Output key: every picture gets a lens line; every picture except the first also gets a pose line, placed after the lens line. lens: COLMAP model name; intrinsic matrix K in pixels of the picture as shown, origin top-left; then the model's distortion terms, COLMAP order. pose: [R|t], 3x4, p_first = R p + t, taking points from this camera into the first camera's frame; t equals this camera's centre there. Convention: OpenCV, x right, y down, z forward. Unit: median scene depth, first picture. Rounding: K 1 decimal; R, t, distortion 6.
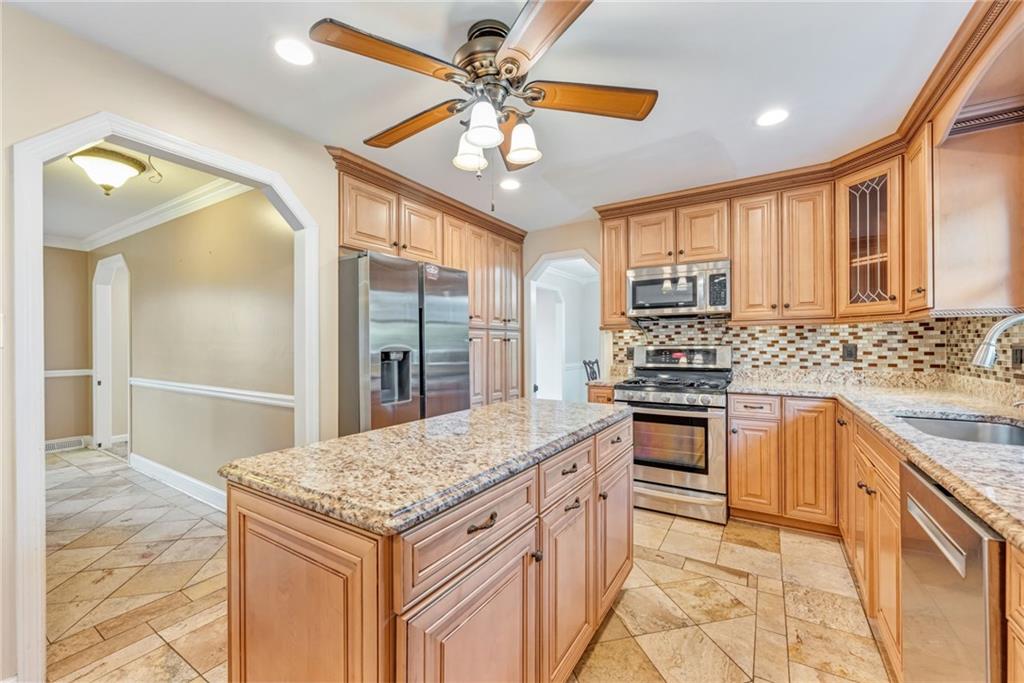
lens RADIAL K [[413.9, 0, 511.6], [0, 413.9, 343.5], [0, 0, 1]] dist [-0.001518, -0.000401]
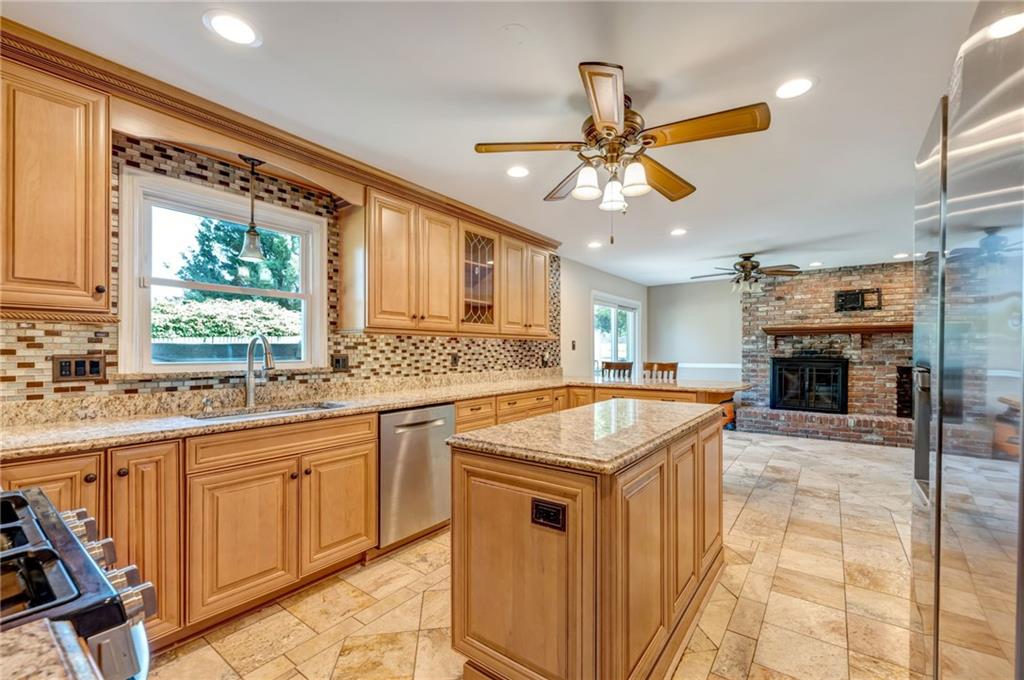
lens RADIAL K [[425.7, 0, 513.7], [0, 425.7, 346.0], [0, 0, 1]] dist [-0.000226, 0.000130]
pose [[-0.996239, 0.008089, 0.086271, 0.072896], [0.006901, 0.999877, -0.014059, 0.000044], [-0.086375, -0.013411, -0.996172, 1.218858]]
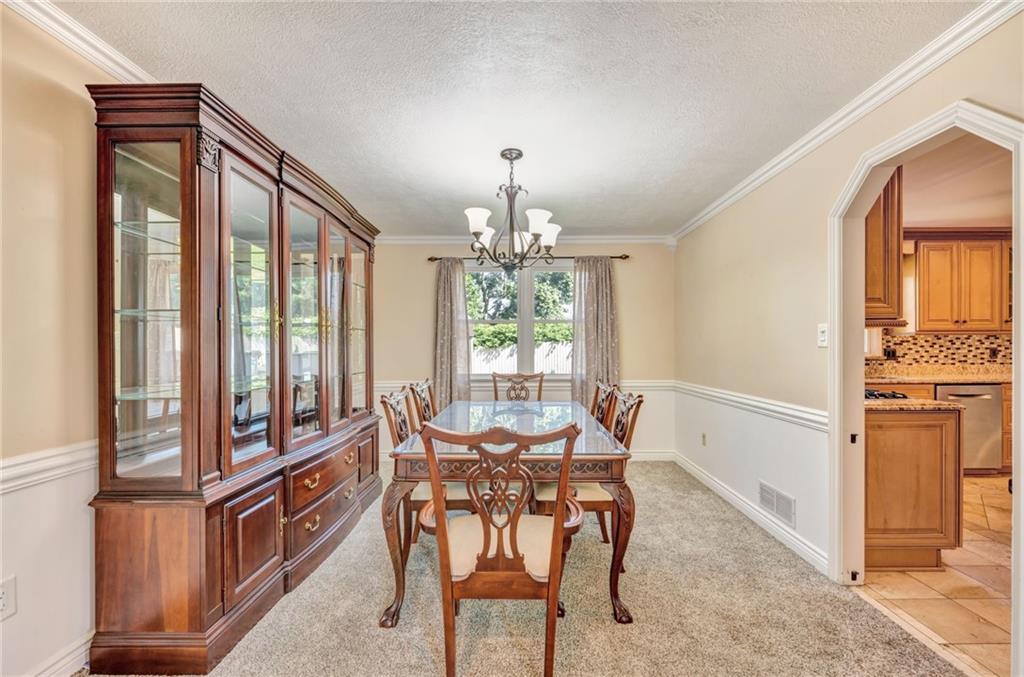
lens RADIAL K [[421.6, 0, 515.8], [0, 421.6, 348.9], [0, 0, 1]] dist [-0.000594, -0.000261]
pose [[-0.521624, 0.003423, 0.853168, -0.037588], [0.007009, 0.999975, 0.000273, -0.005313], [-0.853146, 0.006123, -0.521636, 2.230371]]
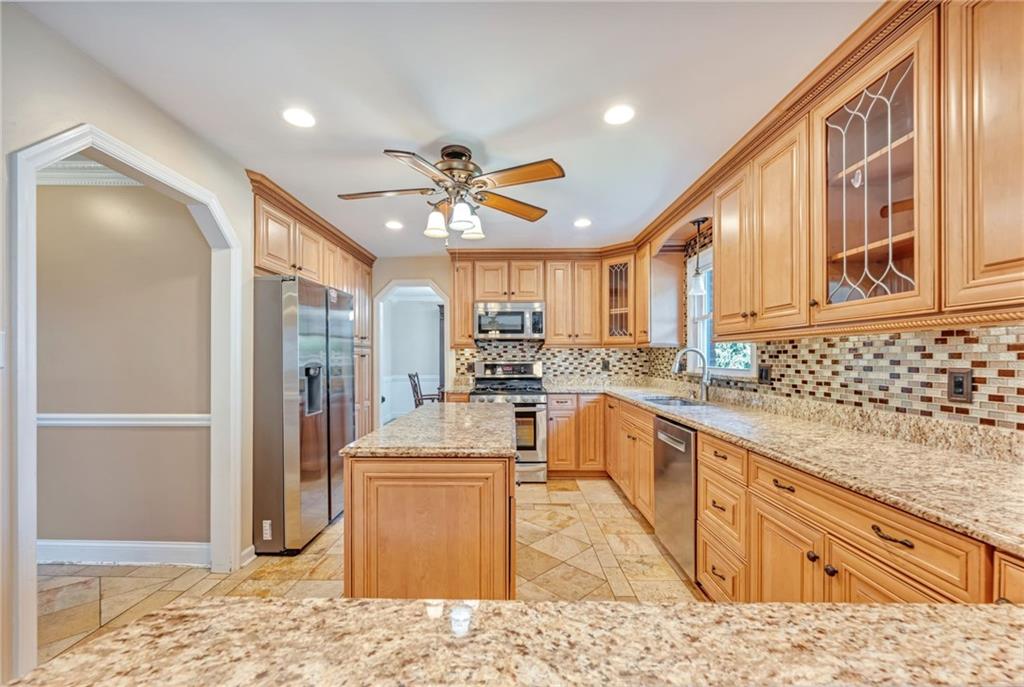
lens RADIAL K [[419.7, 0, 510.6], [0, 419.7, 356.9], [0, 0, 1]] dist [0.000673, 0.000146]
pose [[0.850308, 0.004301, 0.526268, -0.355109], [-0.004563, 0.999989, -0.000800, -0.009379], [-0.526266, -0.001721, 0.850318, -0.195298]]
